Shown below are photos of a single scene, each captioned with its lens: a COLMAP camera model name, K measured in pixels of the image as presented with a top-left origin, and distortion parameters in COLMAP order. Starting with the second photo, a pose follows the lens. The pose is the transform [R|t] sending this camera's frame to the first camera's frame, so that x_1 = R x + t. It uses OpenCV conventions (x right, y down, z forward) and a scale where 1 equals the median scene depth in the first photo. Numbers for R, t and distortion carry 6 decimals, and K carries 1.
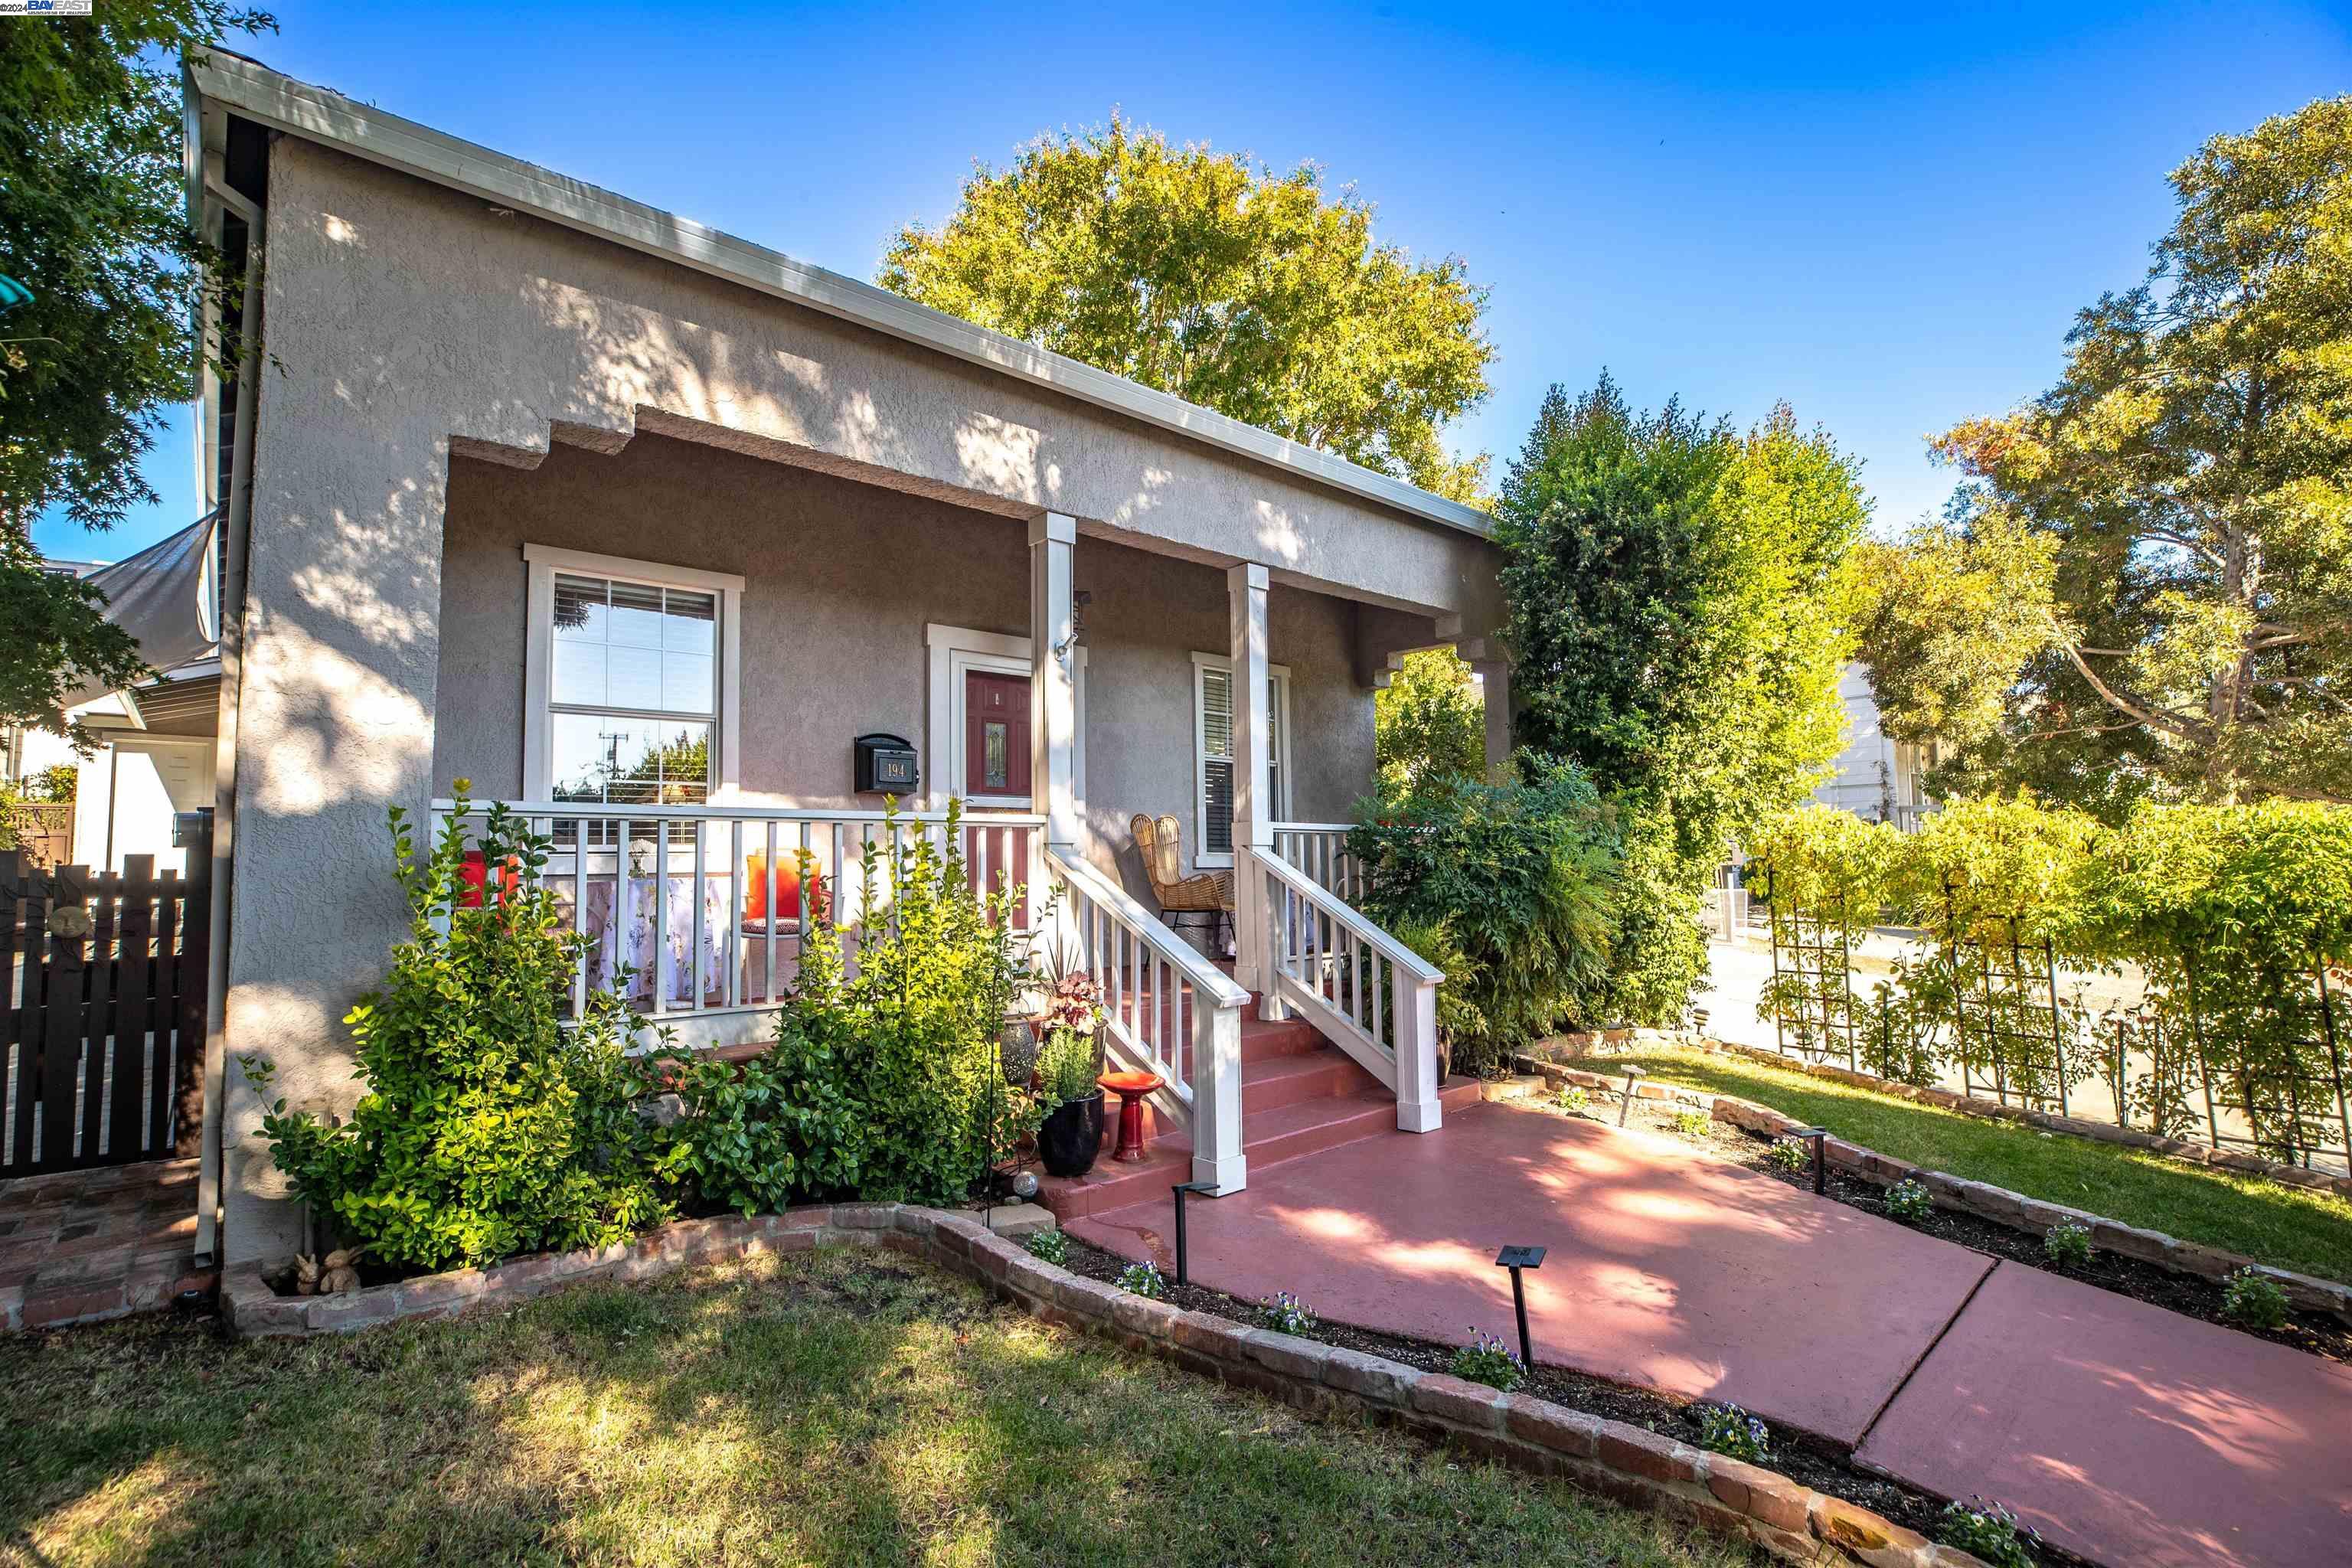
lens RADIAL K [[1124.9, 0, 1204.5], [0, 1124.9, 793.6], [0, 0, 1]] dist [-0.000931, 0.000041]
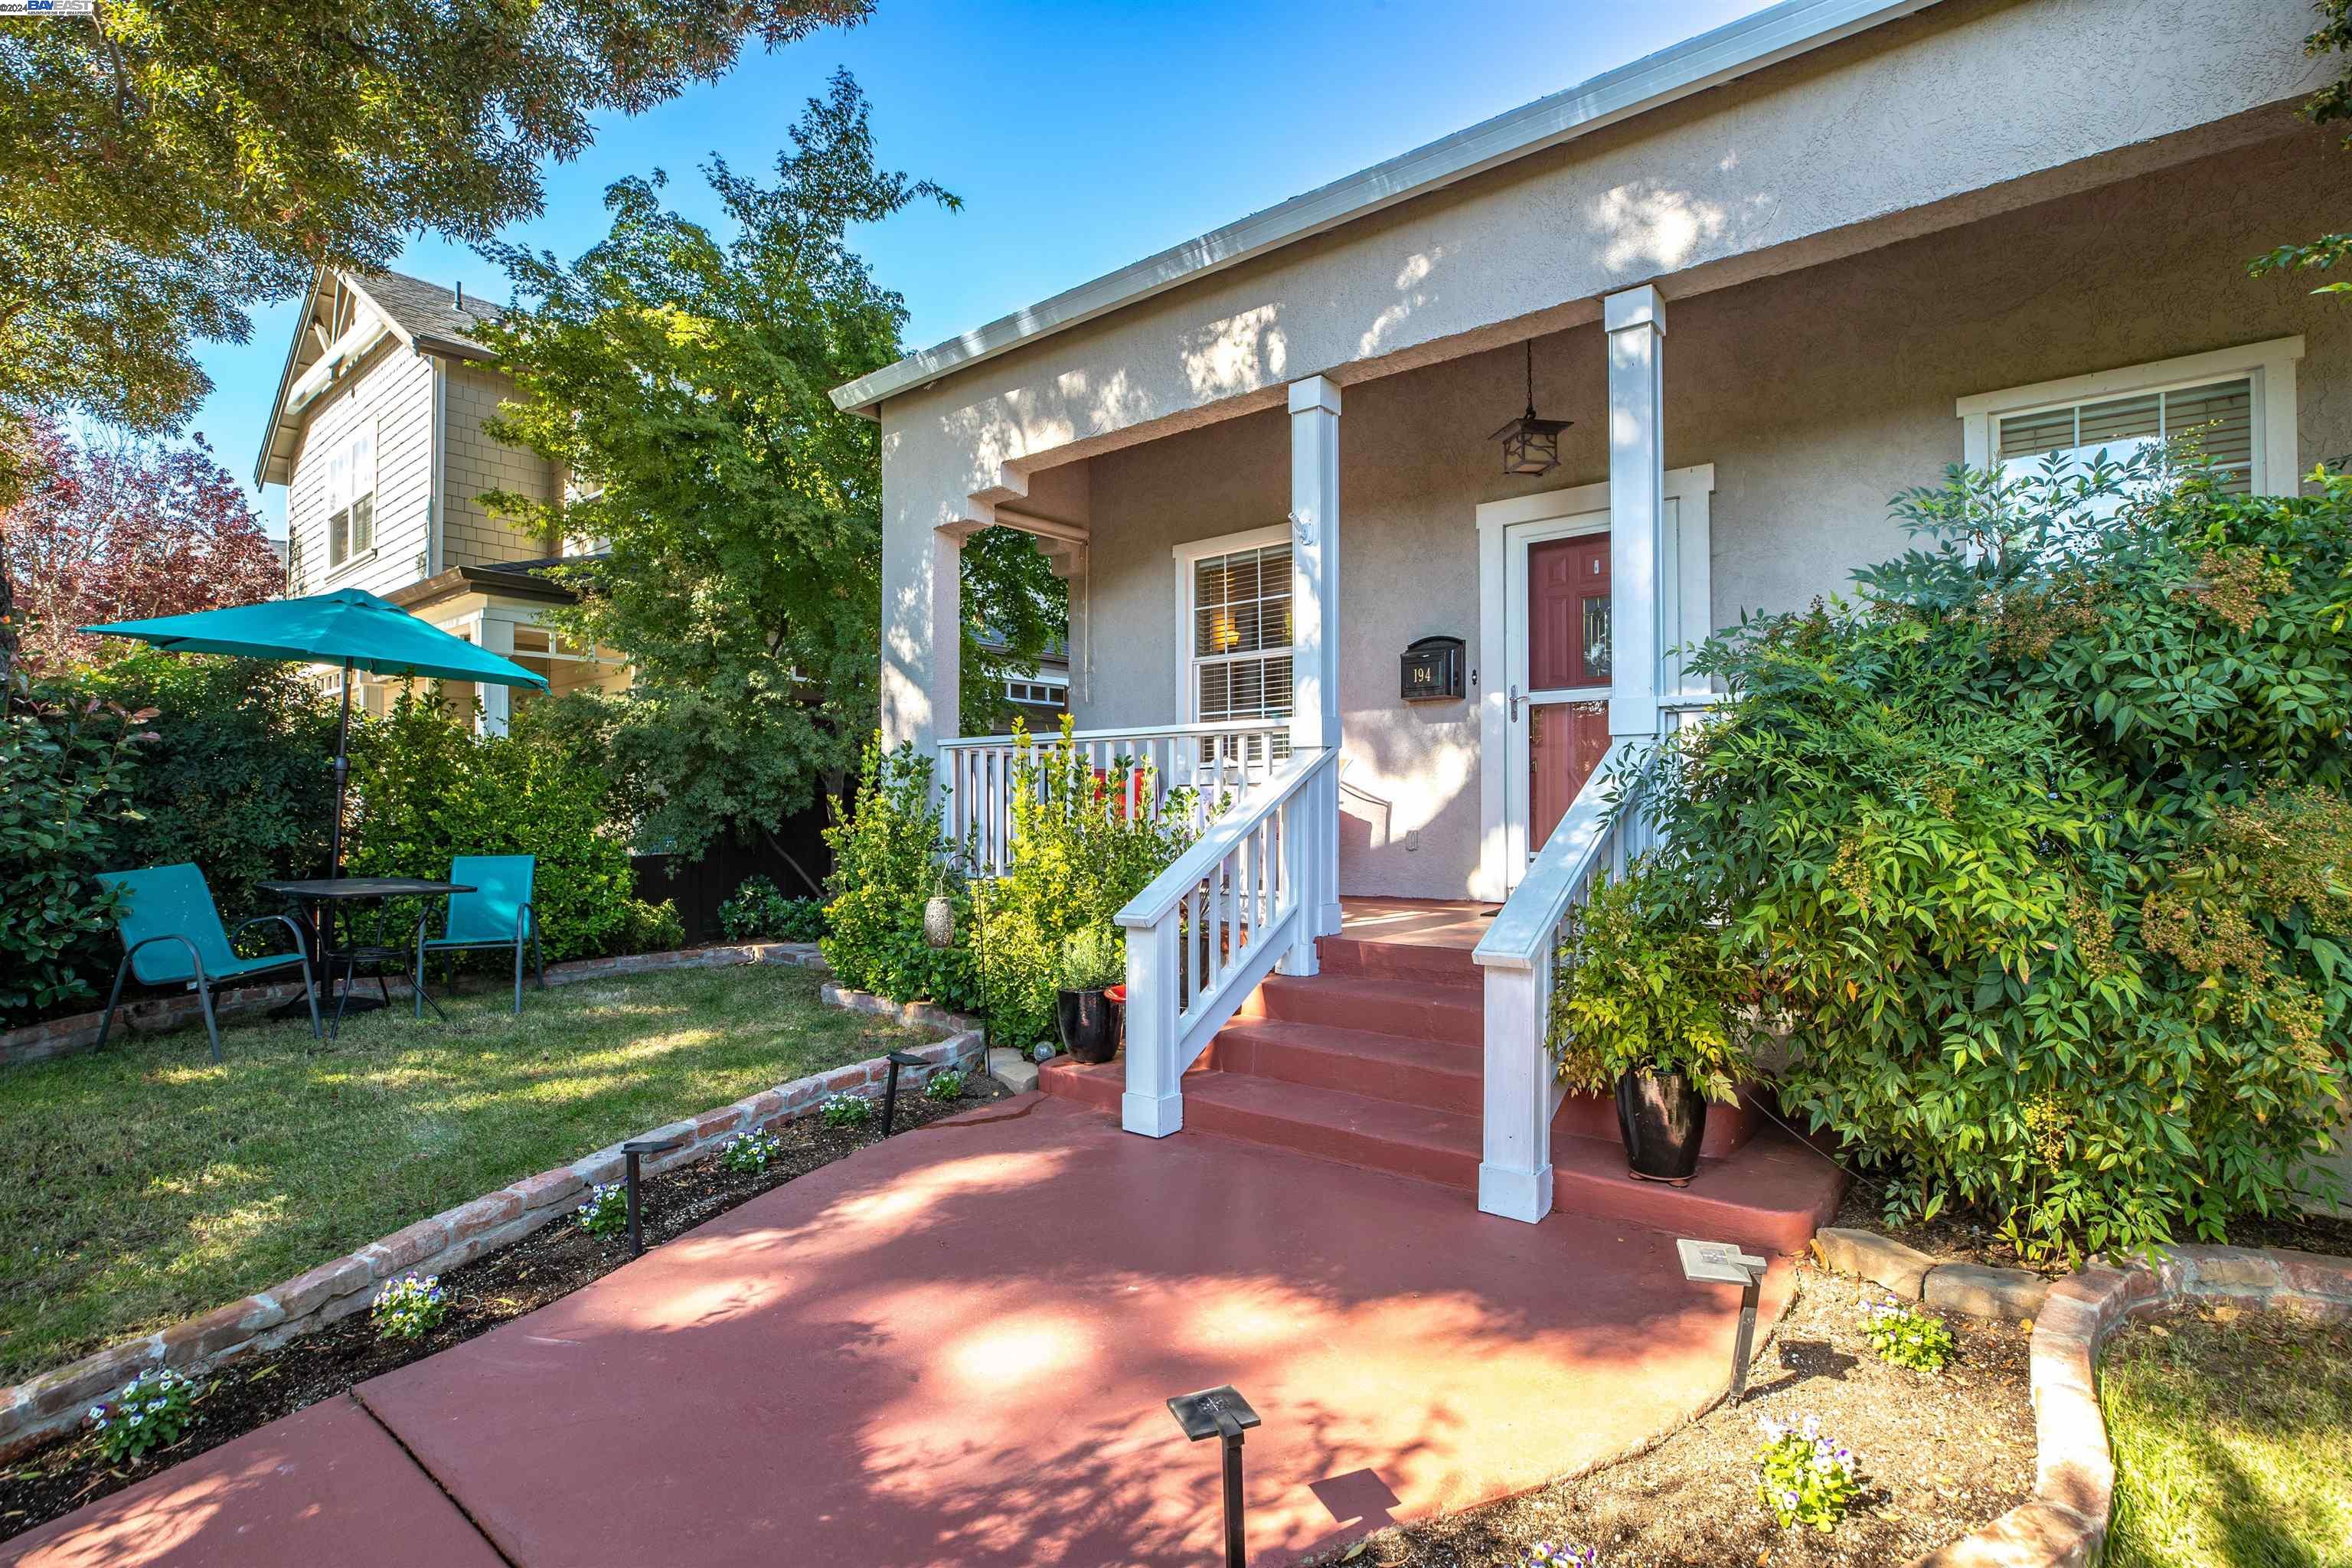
lens RADIAL K [[1124.9, 0, 1204.5], [0, 1124.9, 793.6], [0, 0, 1]] dist [-0.000931, 0.000041]
pose [[0.118870, 0.016497, -0.992773, 0.799689], [0.062067, 0.997783, 0.024012, 0.055020], [0.990968, -0.064472, 0.117582, 0.842004]]
